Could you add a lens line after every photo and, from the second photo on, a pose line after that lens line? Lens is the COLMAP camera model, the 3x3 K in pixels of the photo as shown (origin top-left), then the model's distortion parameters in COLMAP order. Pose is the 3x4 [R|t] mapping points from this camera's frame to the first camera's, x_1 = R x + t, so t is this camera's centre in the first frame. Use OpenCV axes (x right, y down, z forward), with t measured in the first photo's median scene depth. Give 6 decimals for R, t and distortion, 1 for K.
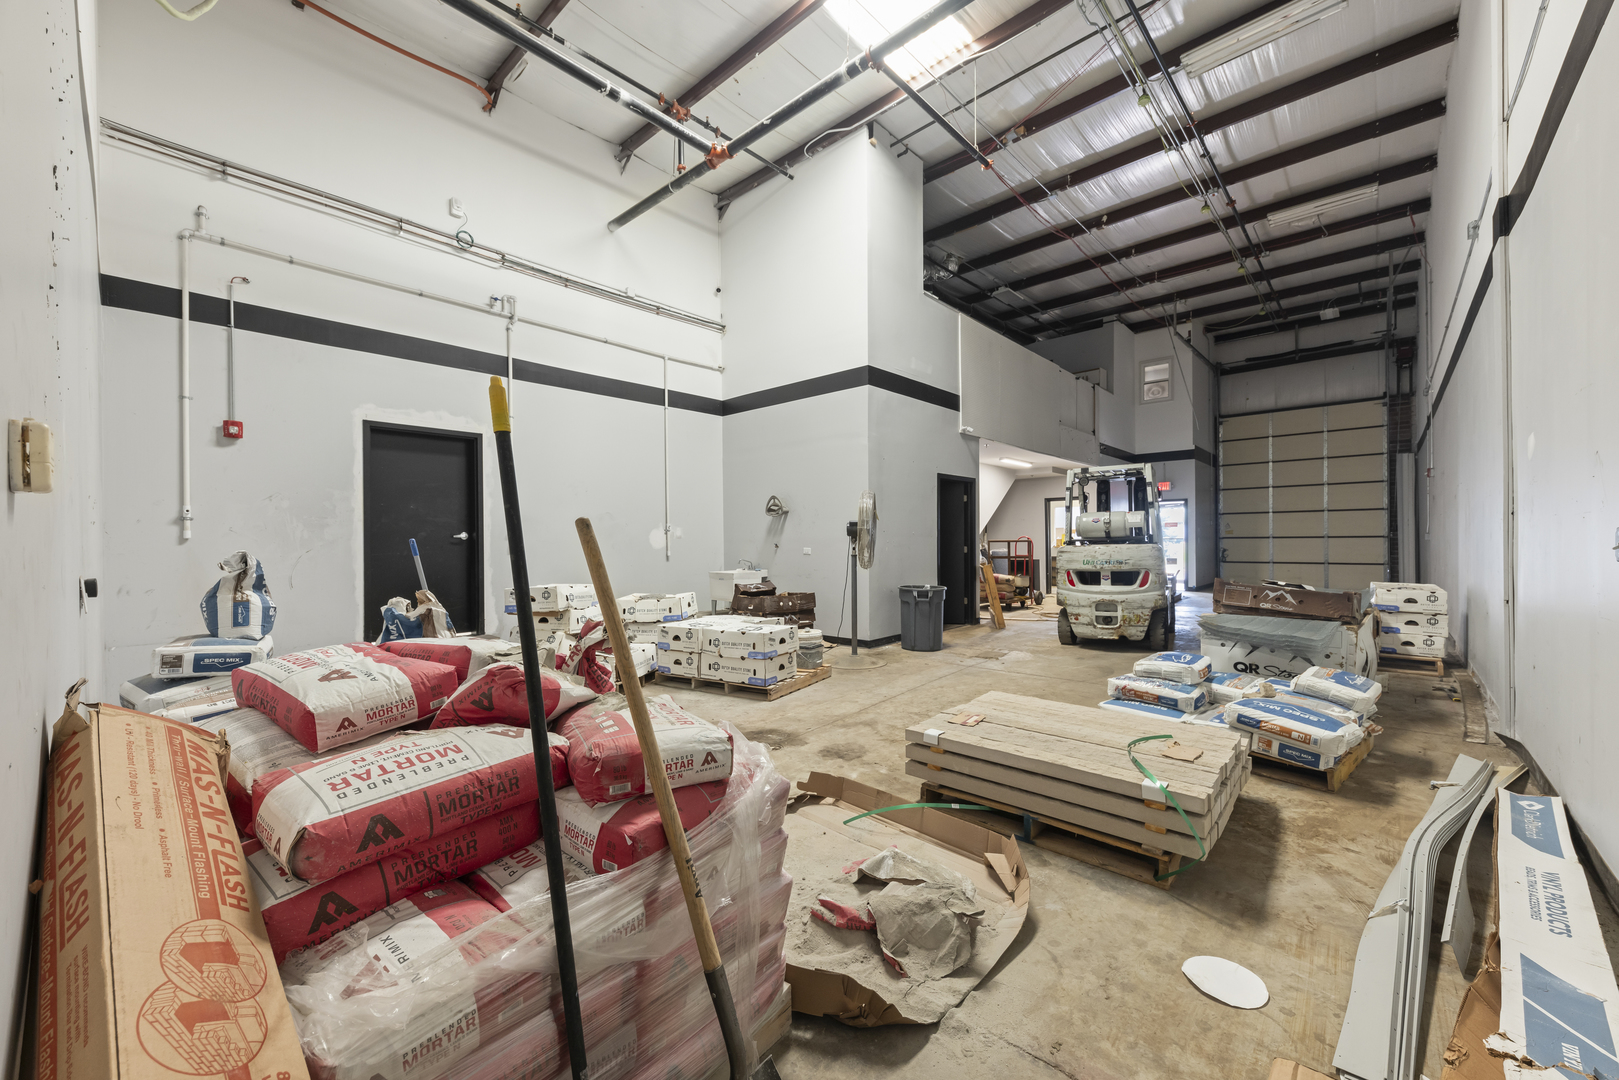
lens RADIAL K [[619.5, 0, 809.5], [0, 619.5, 540.0], [0, 0, 1]] dist [0.023055, 0.000280]
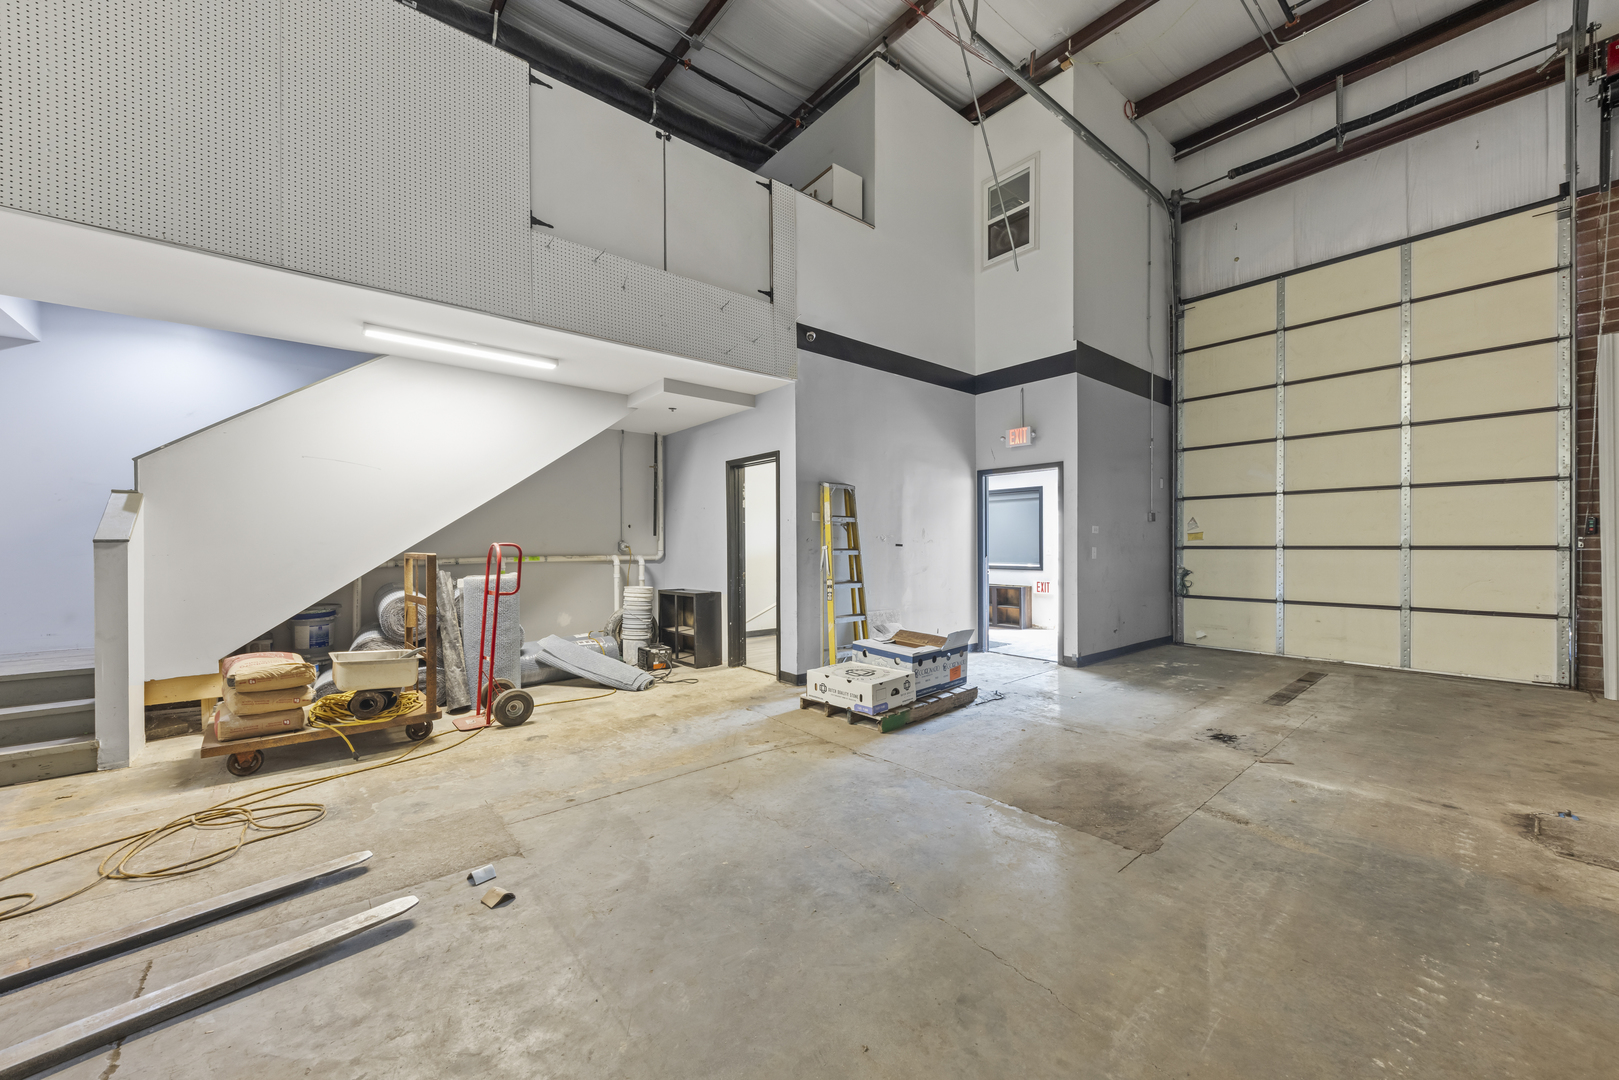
lens RADIAL K [[611.9, 0, 807.1], [0, 611.9, 546.7], [0, 0, 1]] dist [0.012106, -0.001916]
pose [[0.990157, 0.004895, -0.139872, 0.492662], [-0.004441, 0.999984, 0.003556, -0.005054], [0.139887, -0.002900, 0.990163, 0.544216]]
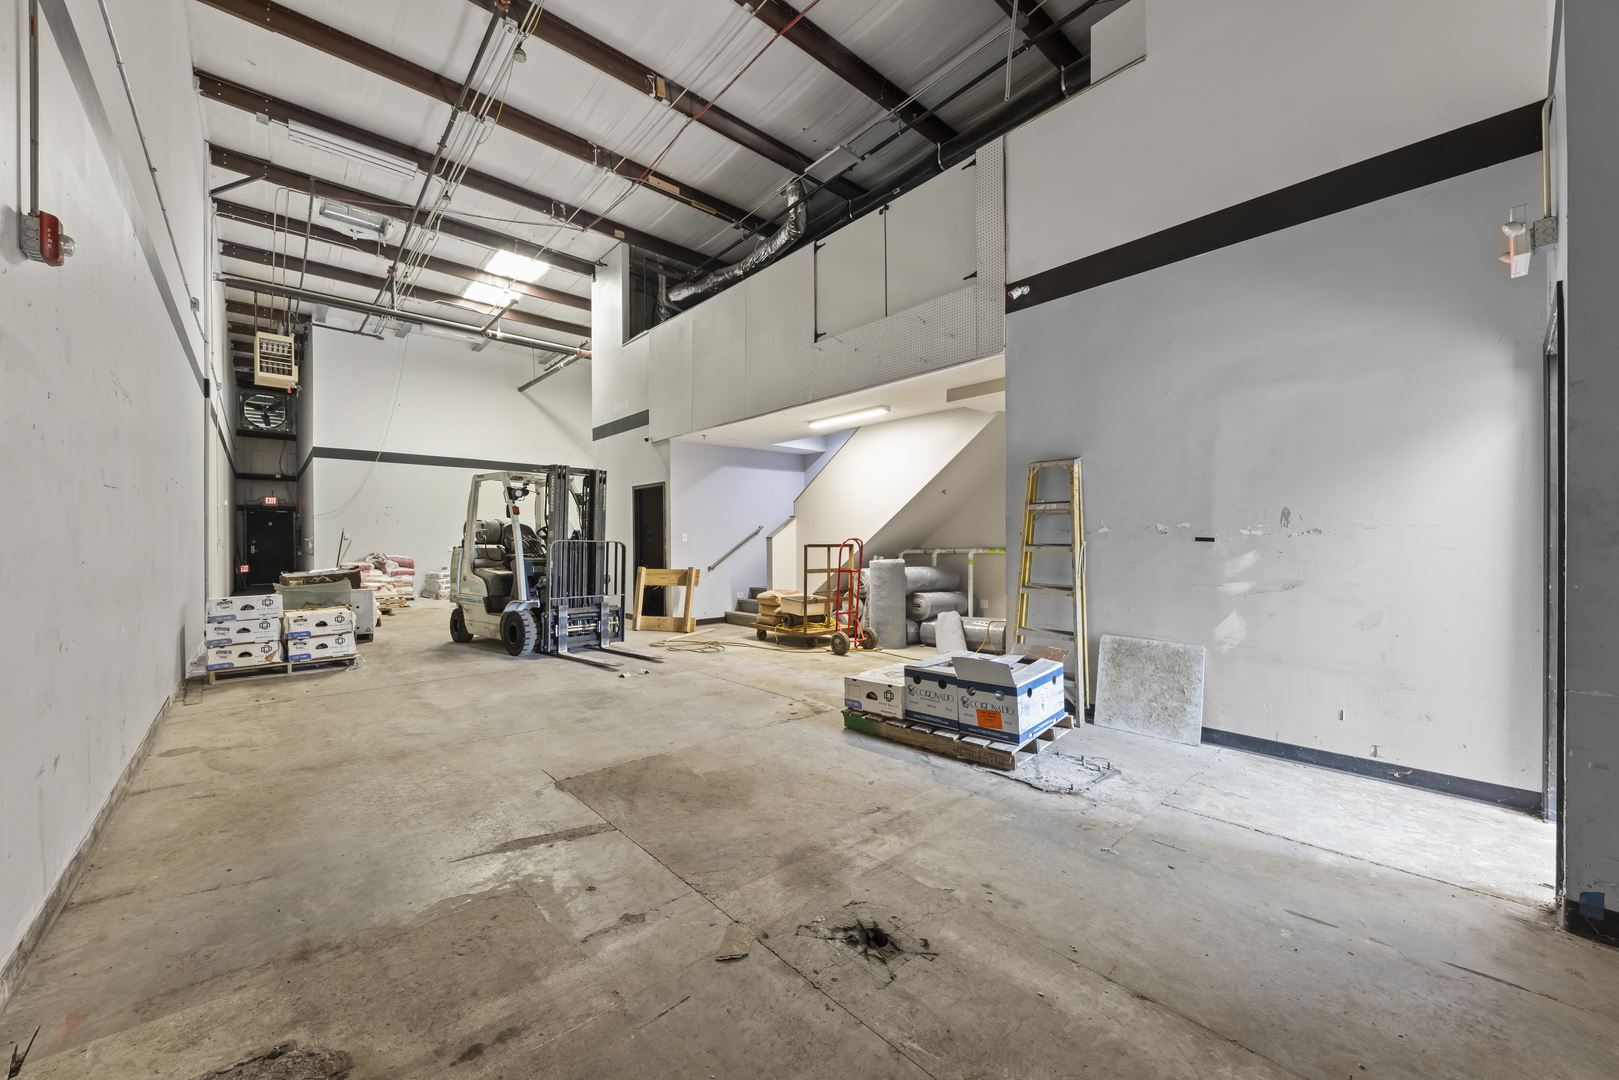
lens RADIAL K [[619.5, 0, 809.5], [0, 619.5, 540.0], [0, 0, 1]] dist [0.023055, 0.000280]
pose [[-0.116739, 0.004252, -0.993154, 0.778524], [-0.000762, 0.999990, 0.004370, -0.005783], [0.993162, 0.001267, -0.116734, 0.850782]]
